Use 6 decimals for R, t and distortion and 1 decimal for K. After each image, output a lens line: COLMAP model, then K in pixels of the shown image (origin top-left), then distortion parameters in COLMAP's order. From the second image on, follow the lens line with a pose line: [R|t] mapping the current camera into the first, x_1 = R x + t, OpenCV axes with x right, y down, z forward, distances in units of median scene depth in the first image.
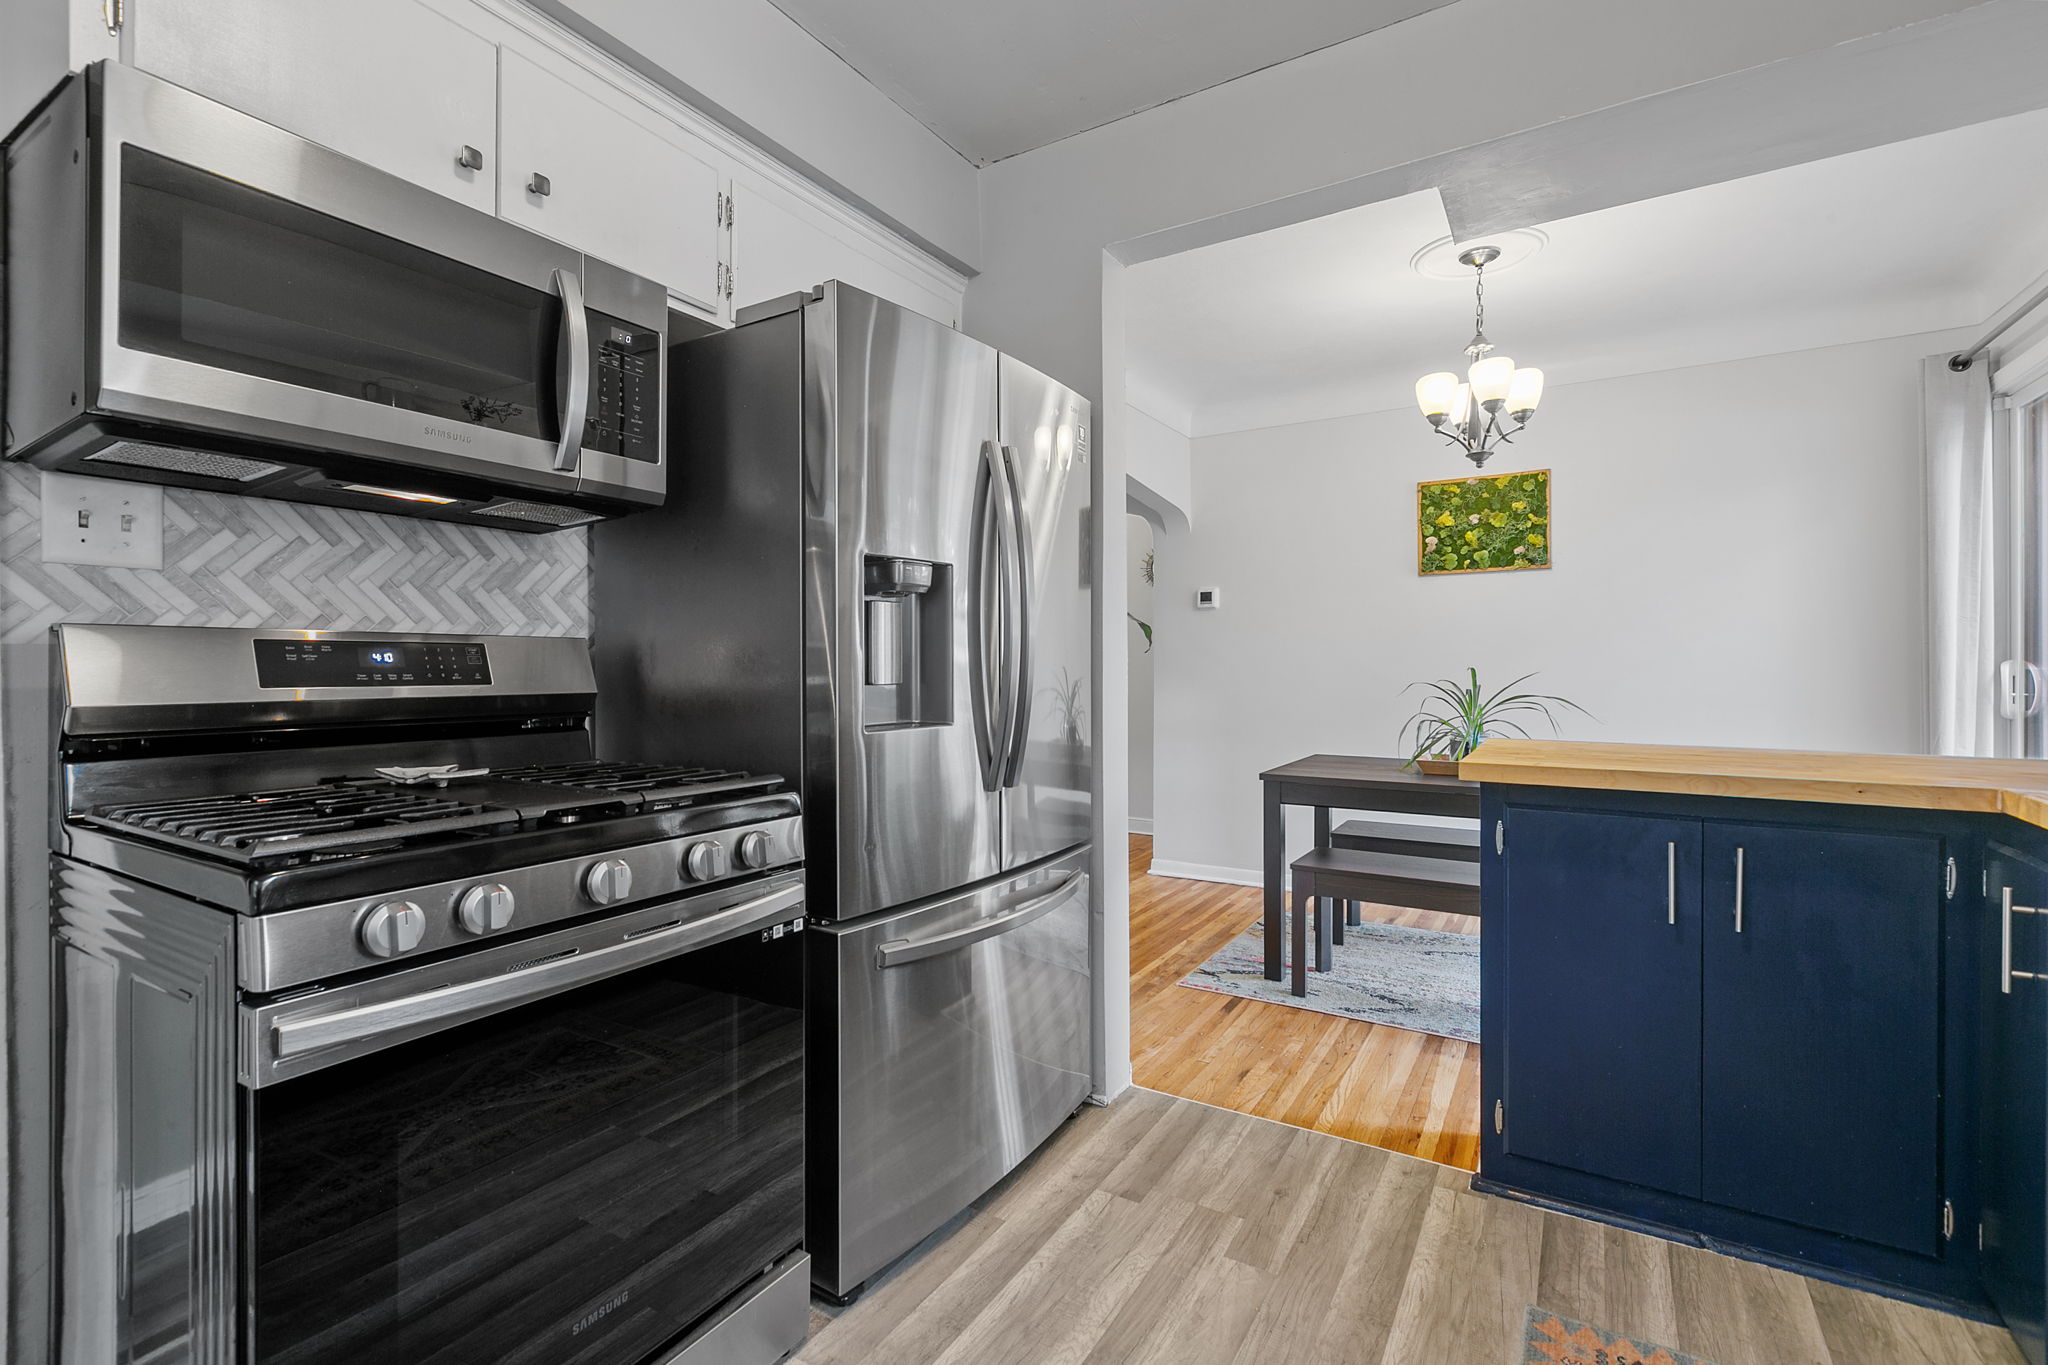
lens RADIAL K [[943.6, 0, 1012.5], [0, 943.6, 666.0], [0, 0, 1]] dist [0.014181, -0.000382]
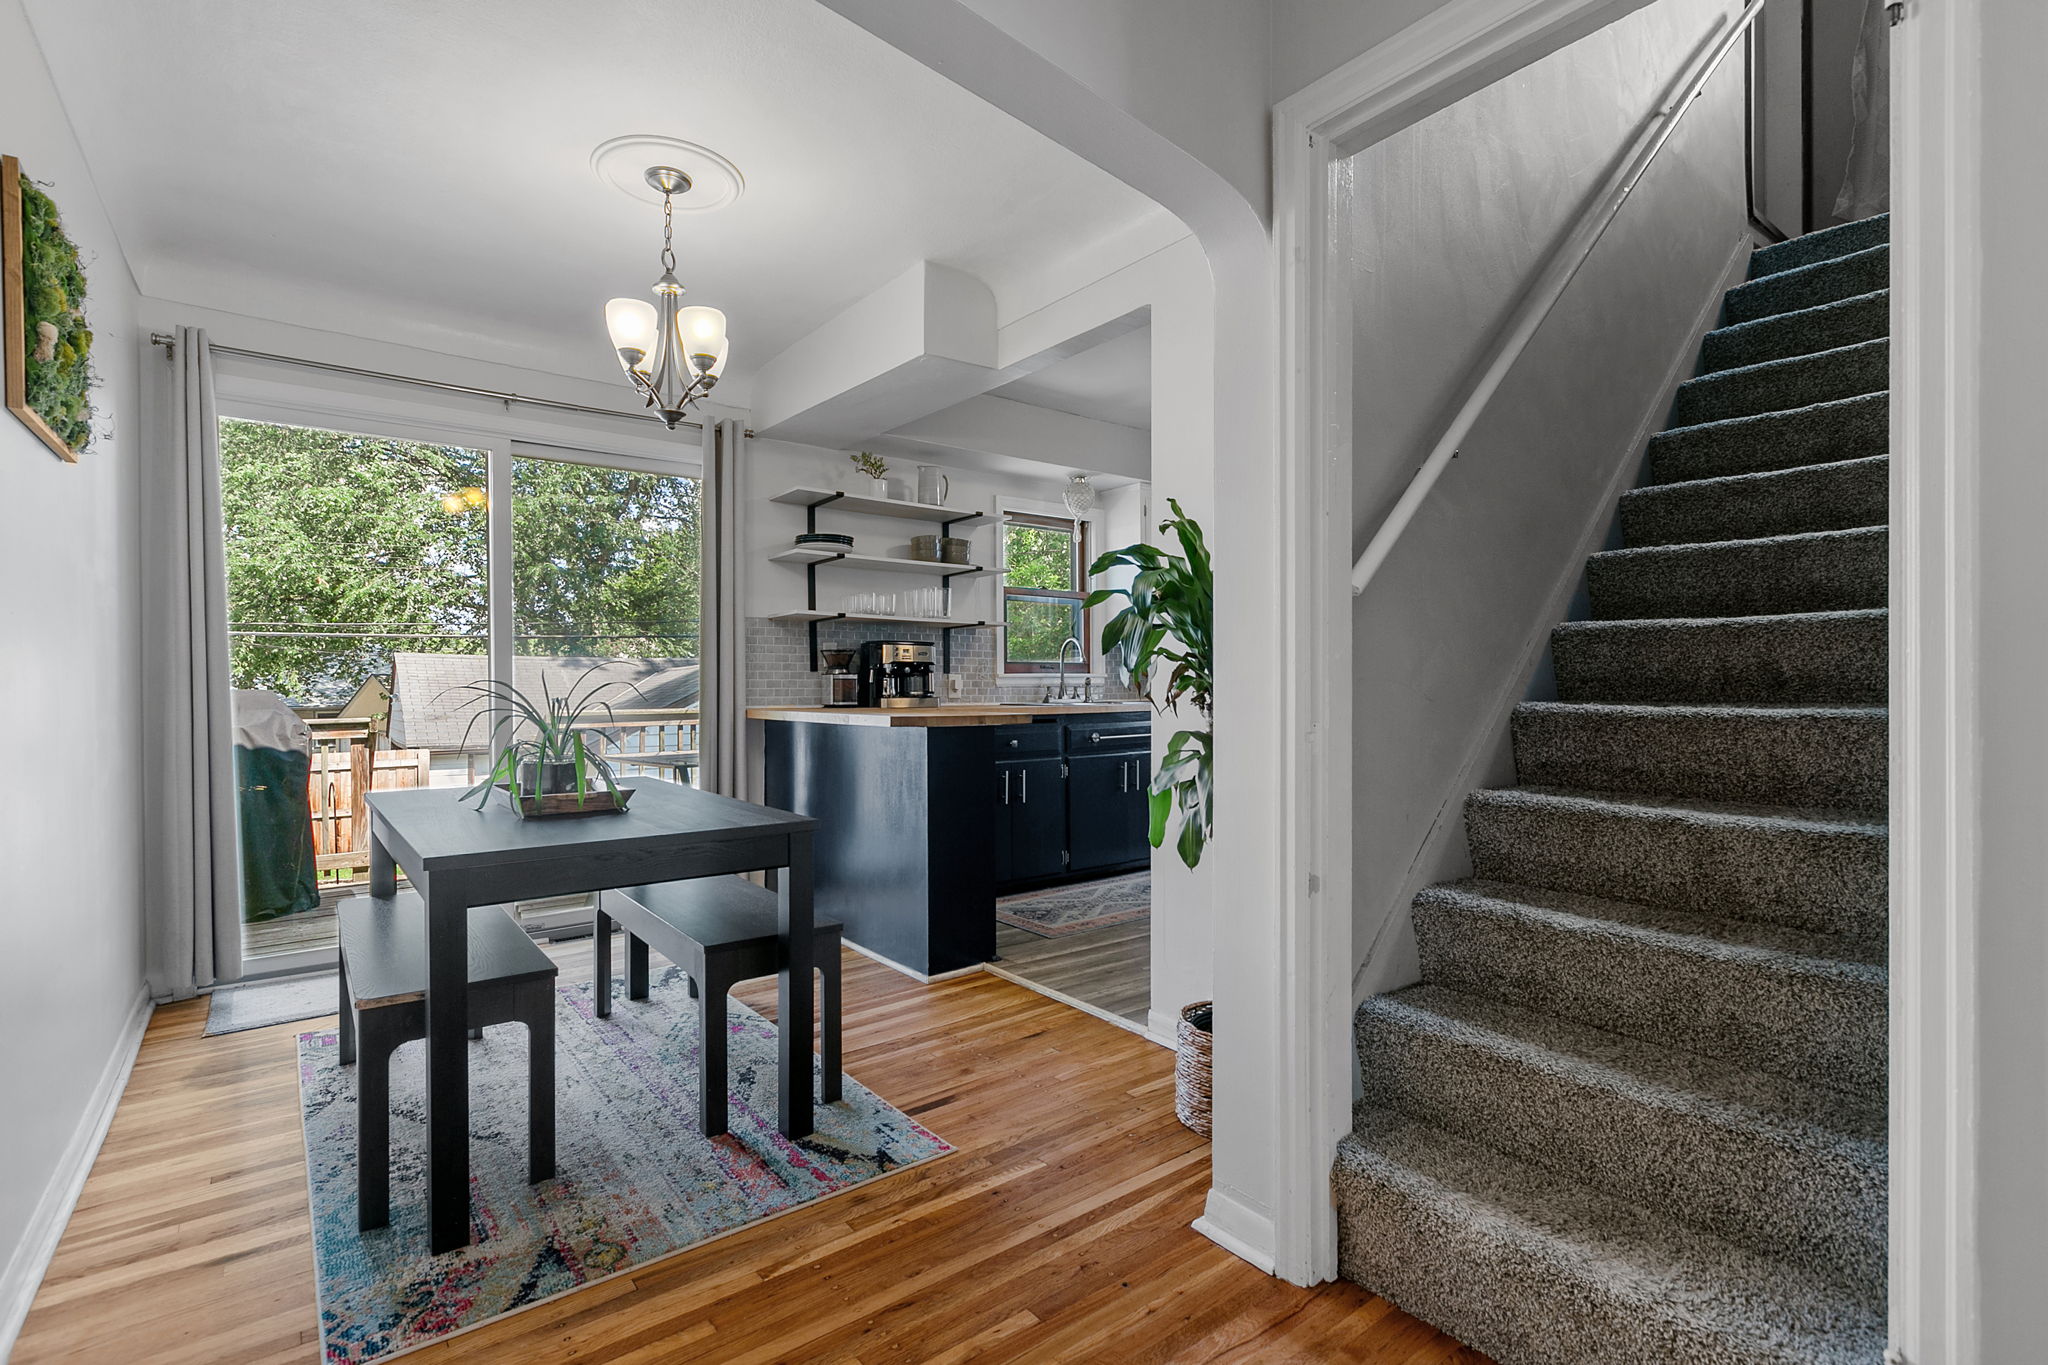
lens RADIAL K [[943.6, 0, 1017.5], [0, 943.6, 690.5], [0, 0, 1]] dist [0.014181, -0.000382]
pose [[-0.939889, 0.002968, 0.341467, -0.103960], [0.007328, 0.999907, 0.011482, 0.023485], [-0.341401, 0.013294, -0.939824, 1.943471]]
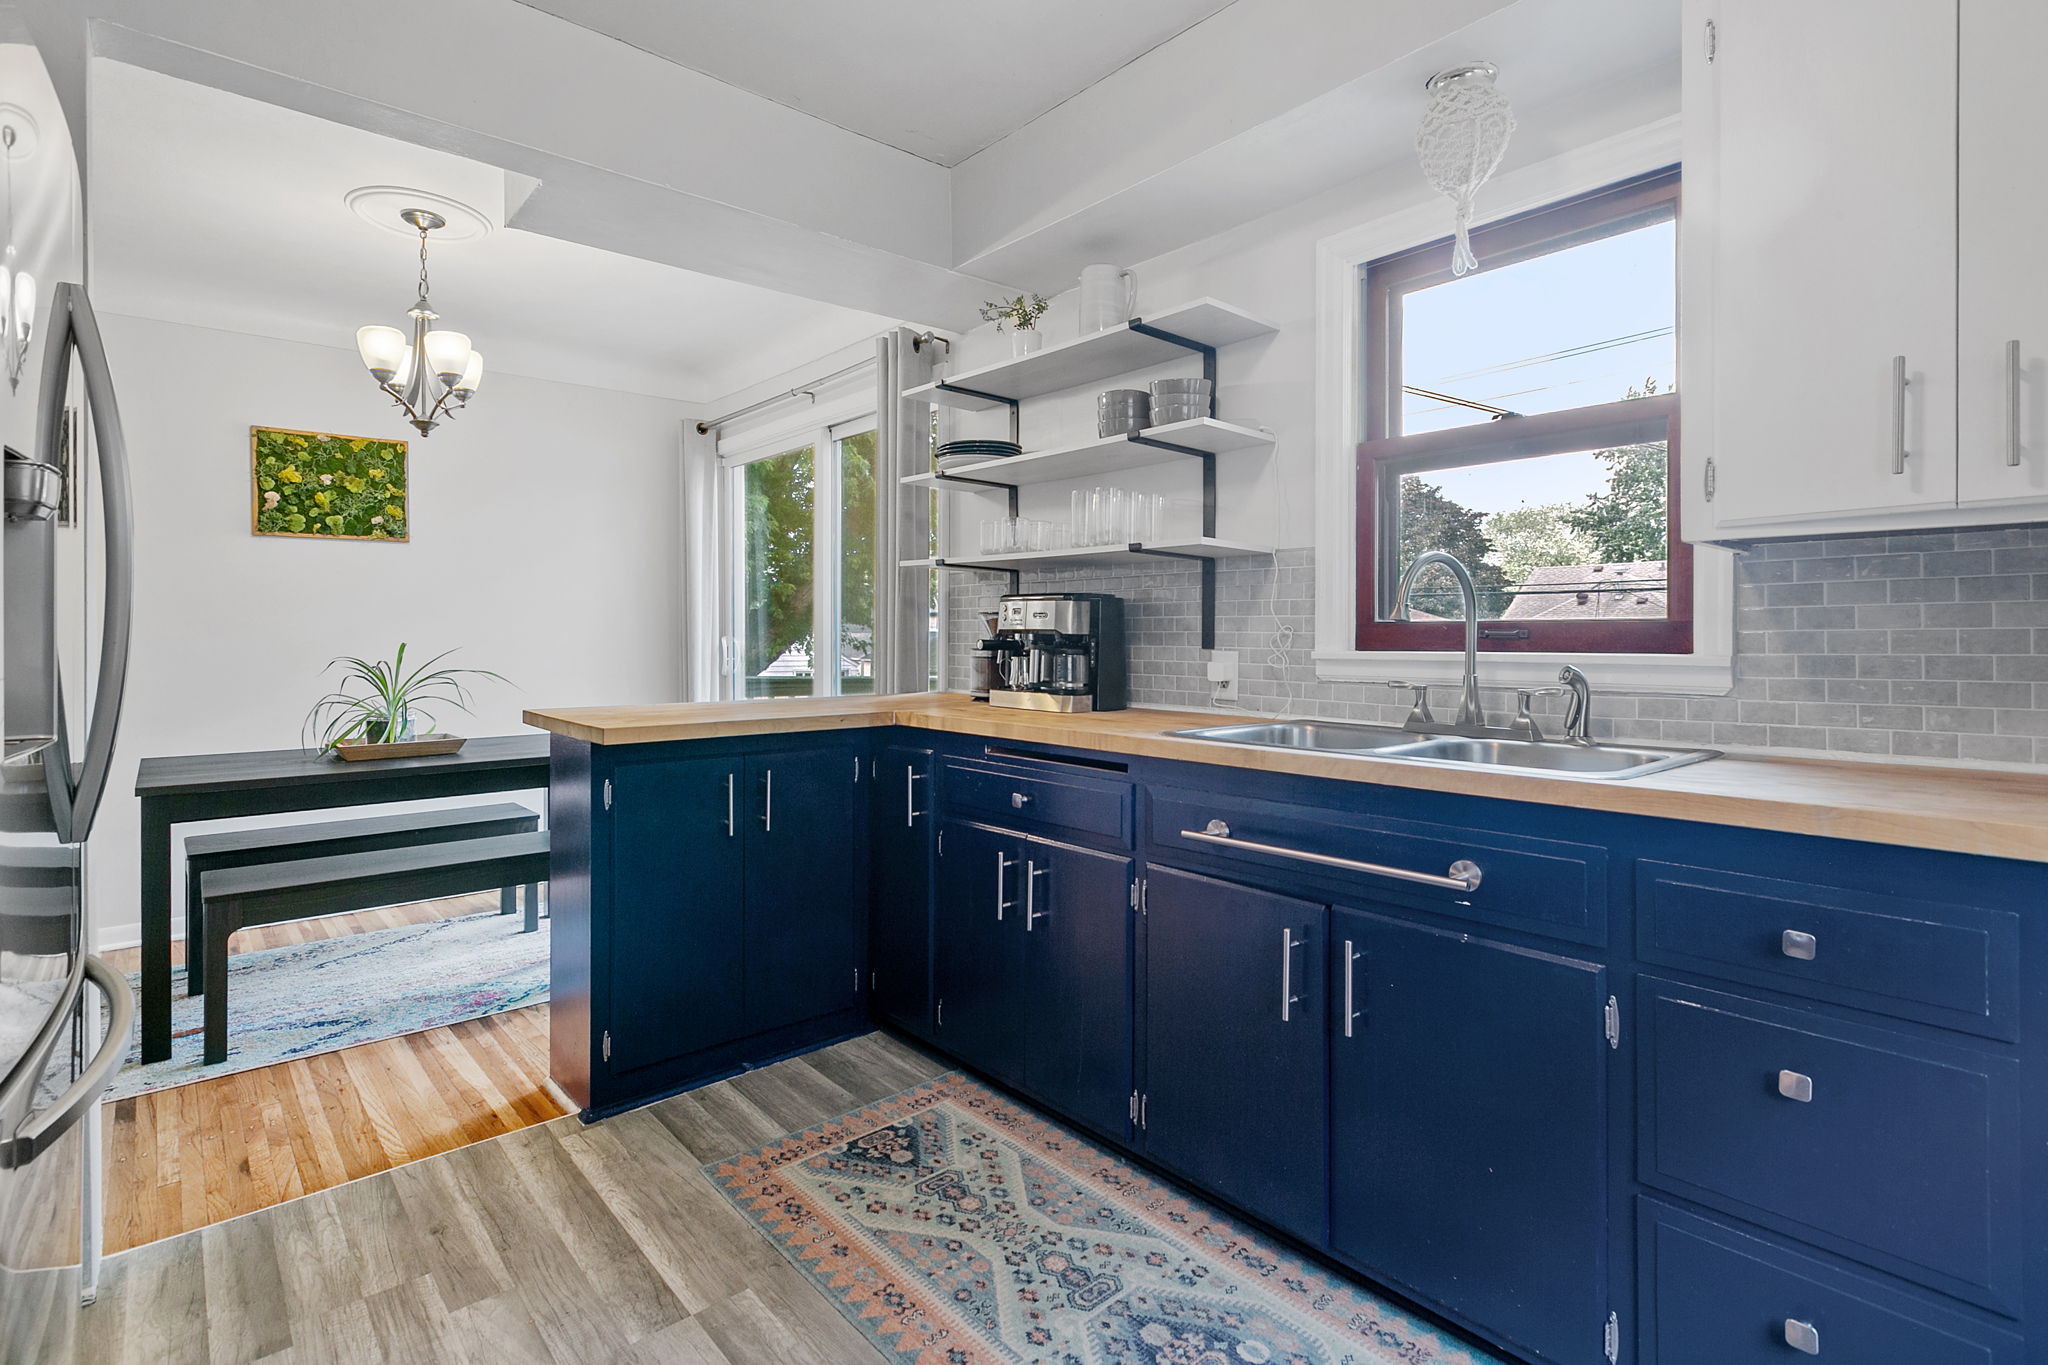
lens RADIAL K [[981.5, 0, 996.4], [0, 981.5, 631.4], [0, 0, 1]] dist [0.002891, 0.001184]
pose [[0.307466, 0.006295, 0.951538, -0.326016], [0.003367, 0.999965, -0.007703, -0.000353], [-0.951553, 0.005572, 0.307434, 0.154952]]
